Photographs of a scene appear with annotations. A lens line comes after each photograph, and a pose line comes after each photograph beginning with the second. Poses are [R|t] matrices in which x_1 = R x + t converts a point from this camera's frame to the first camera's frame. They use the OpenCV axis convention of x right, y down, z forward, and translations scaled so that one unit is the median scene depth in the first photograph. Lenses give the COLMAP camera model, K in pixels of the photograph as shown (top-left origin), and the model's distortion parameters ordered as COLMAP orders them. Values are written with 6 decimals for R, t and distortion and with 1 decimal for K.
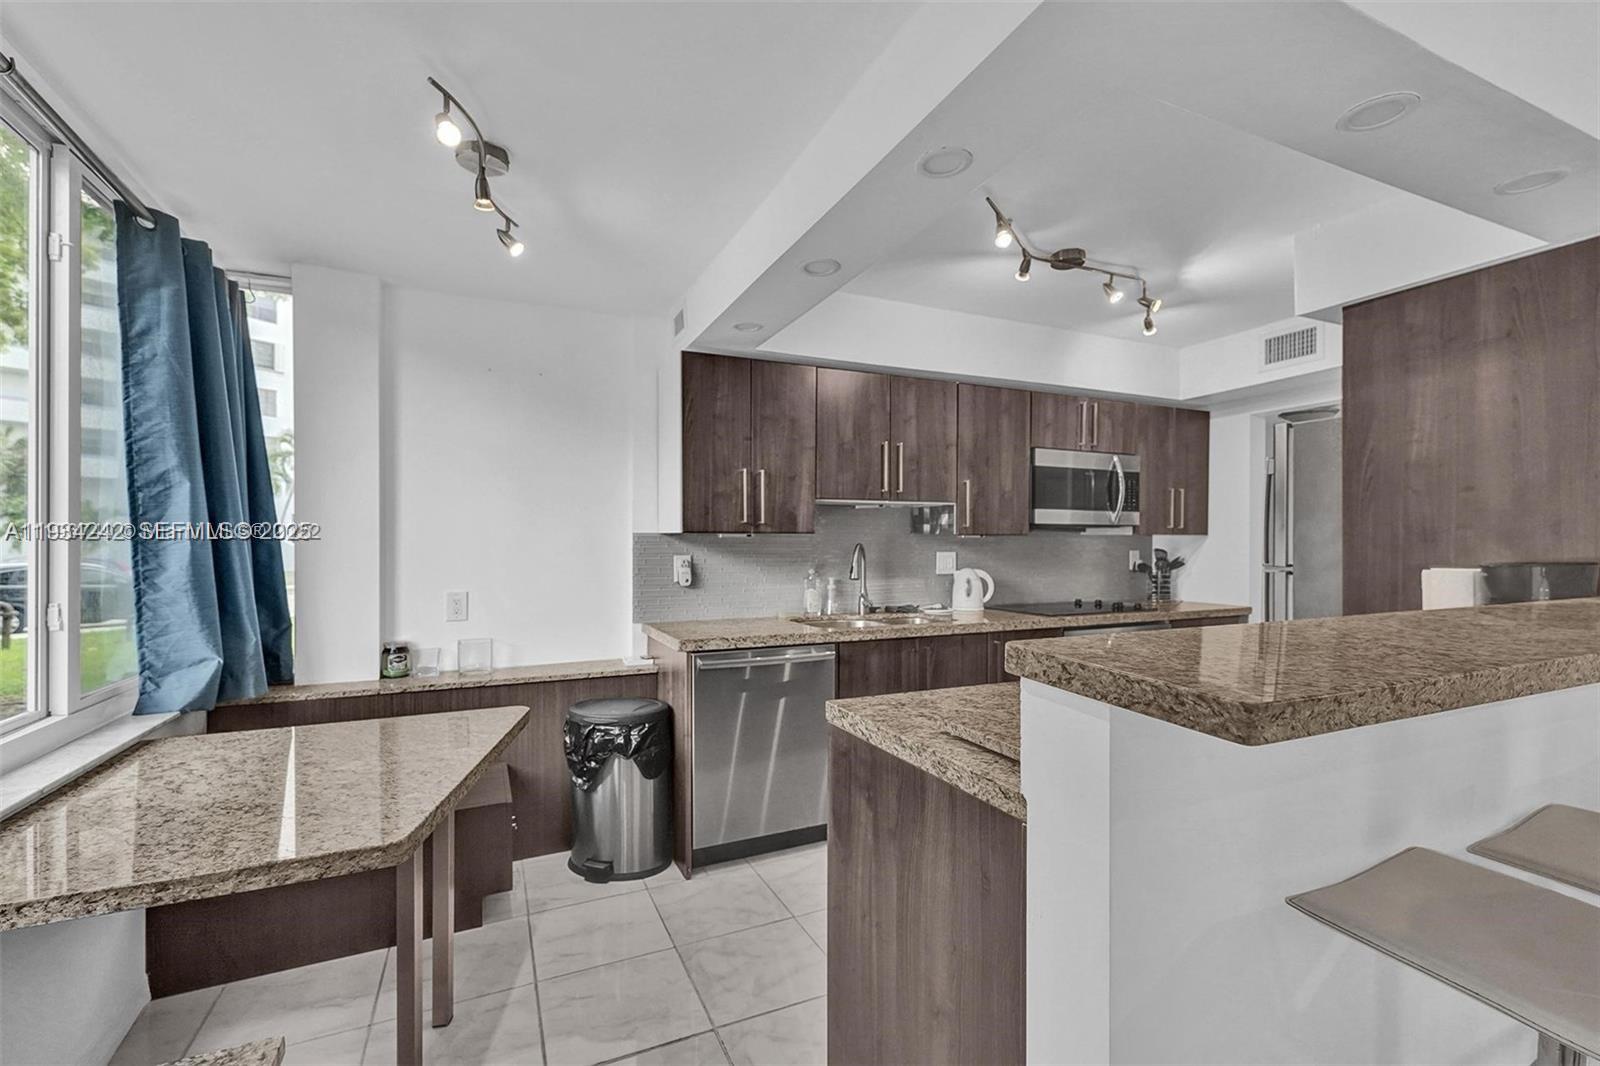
lens RADIAL K [[668.6, 0, 792.9], [0, 668.6, 540.8], [0, 0, 1]] dist [-0.008780, -0.000820]
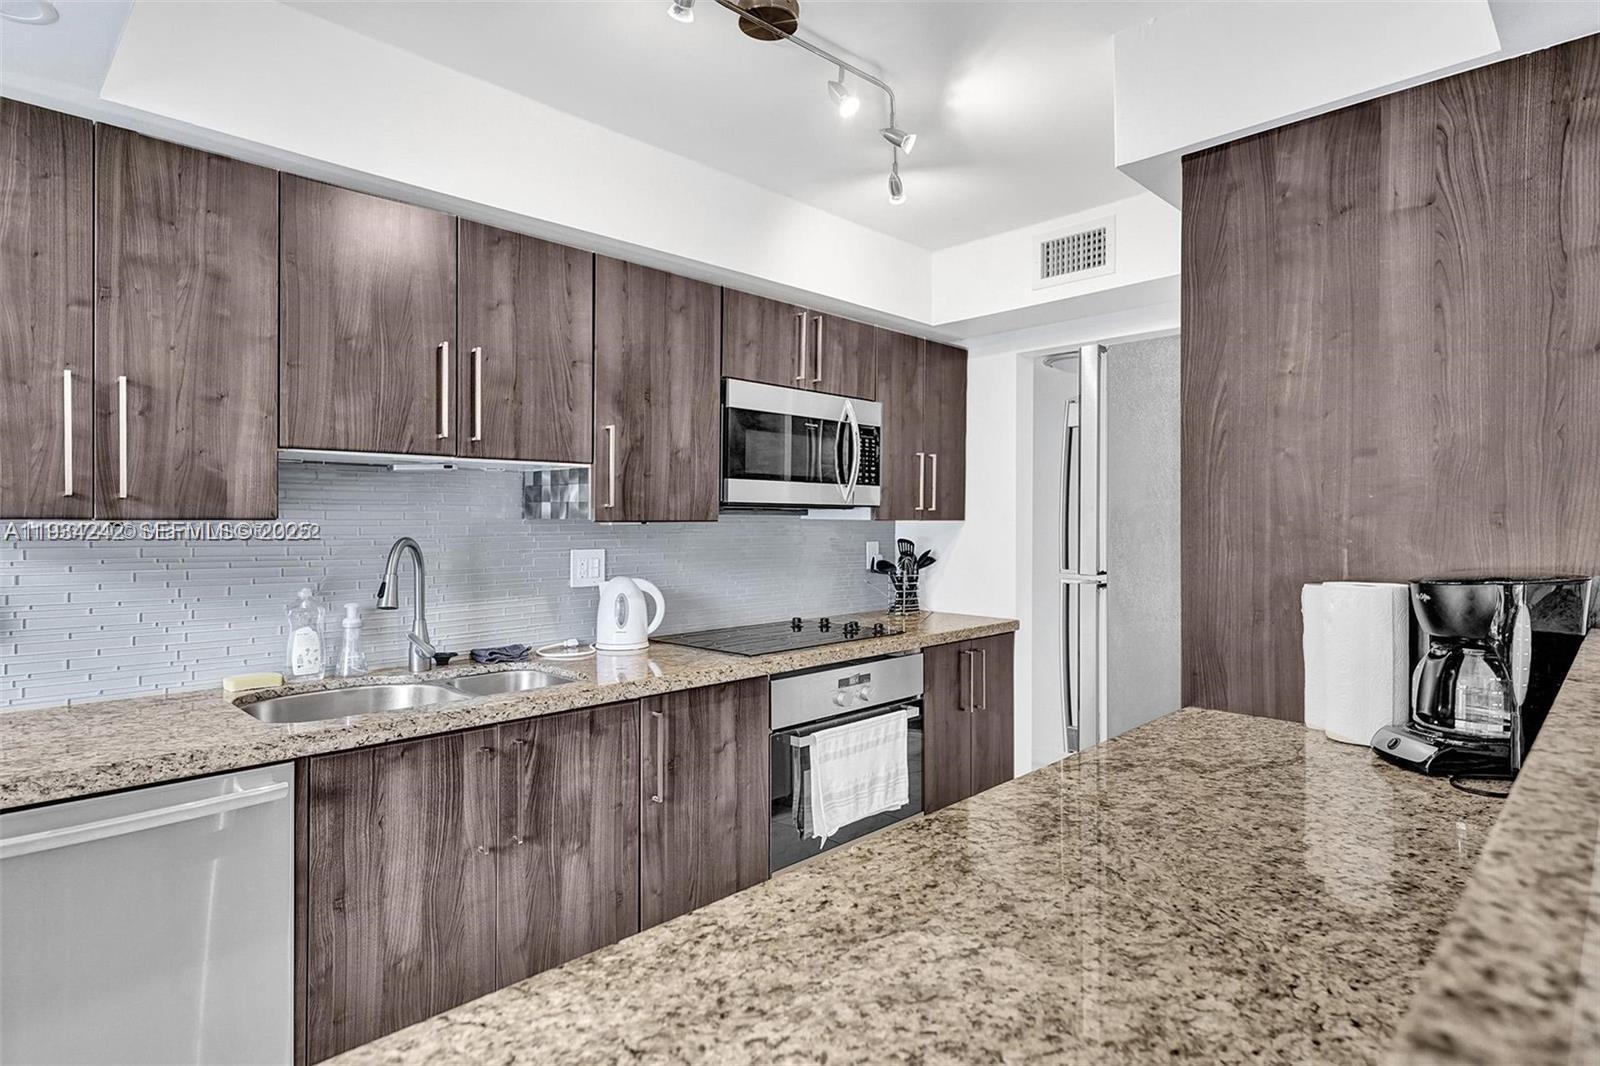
lens RADIAL K [[830.0, 0, 789.9], [0, 830.0, 524.1], [0, 0, 1]] dist [-0.002437, -0.000454]
pose [[0.928491, -0.002014, 0.371349, 0.135135], [0.000844, 0.999994, 0.003315, -0.008534], [-0.371353, -0.002765, 0.928488, 0.278743]]
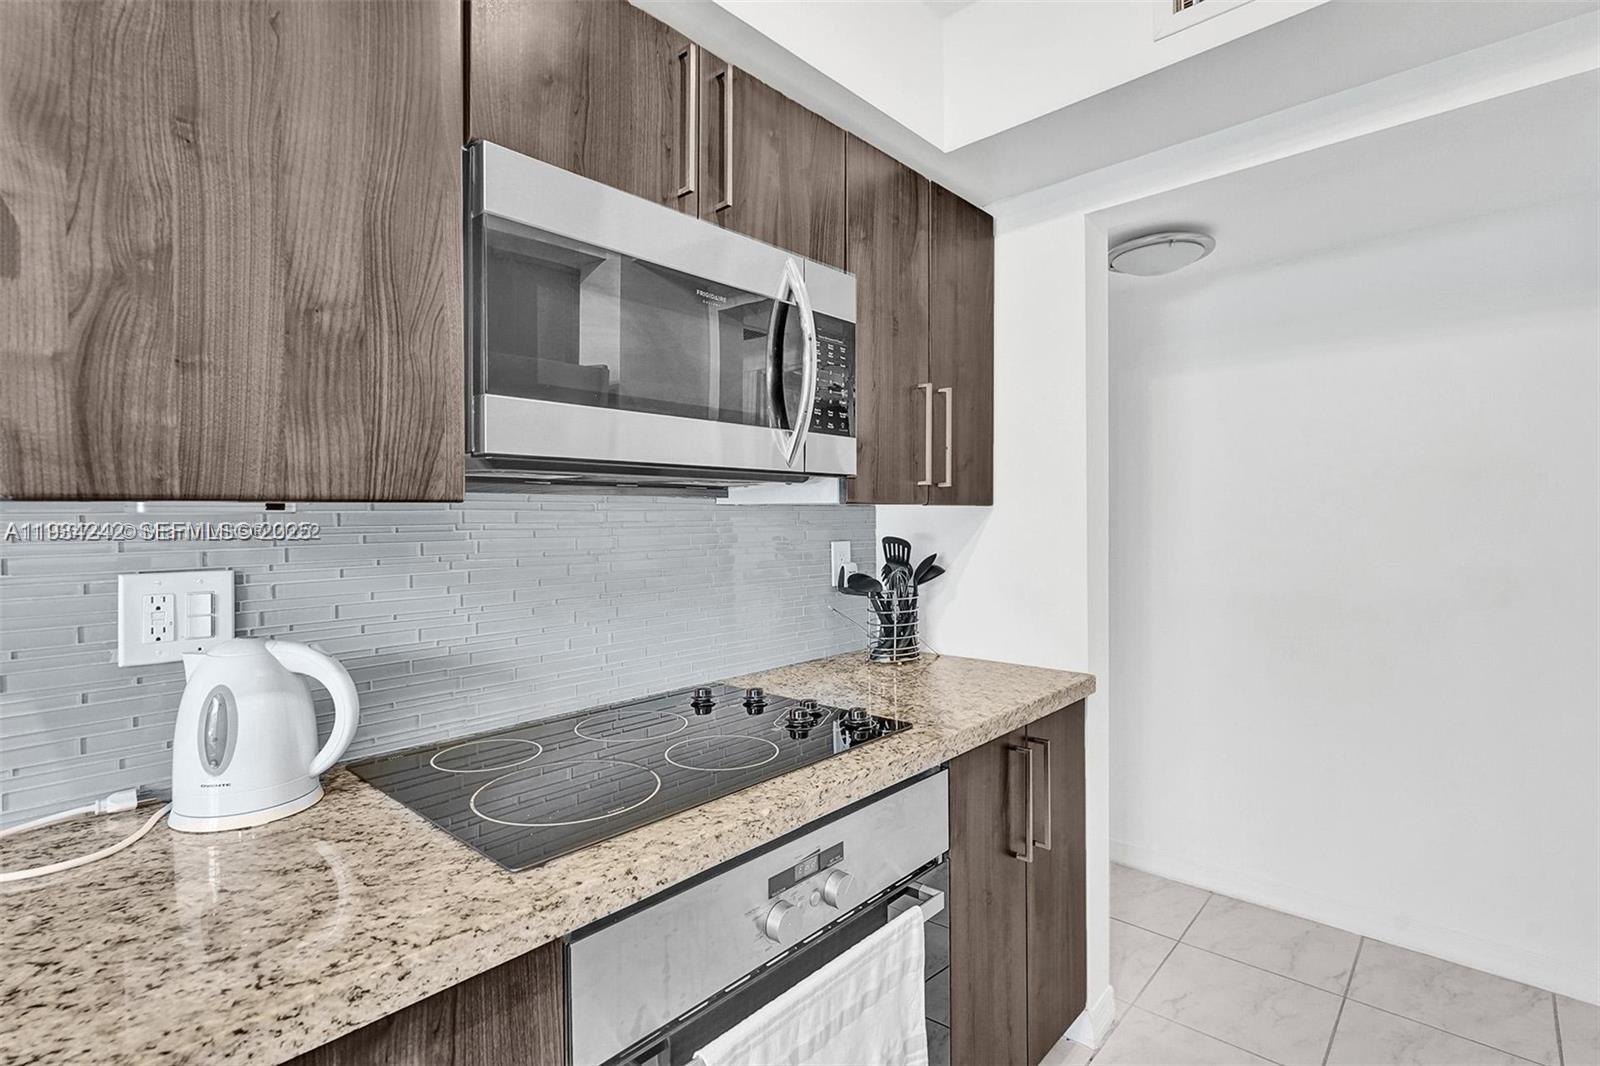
lens RADIAL K [[745.6, 0, 783.0], [0, 745.6, 498.7], [0, 0, 1]] dist [-0.000253, 0.000176]
pose [[0.916030, 0.001454, 0.401107, 0.356257], [0.009205, 0.999654, -0.024645, -0.001677], [-0.401004, 0.026268, 0.915699, 0.715657]]
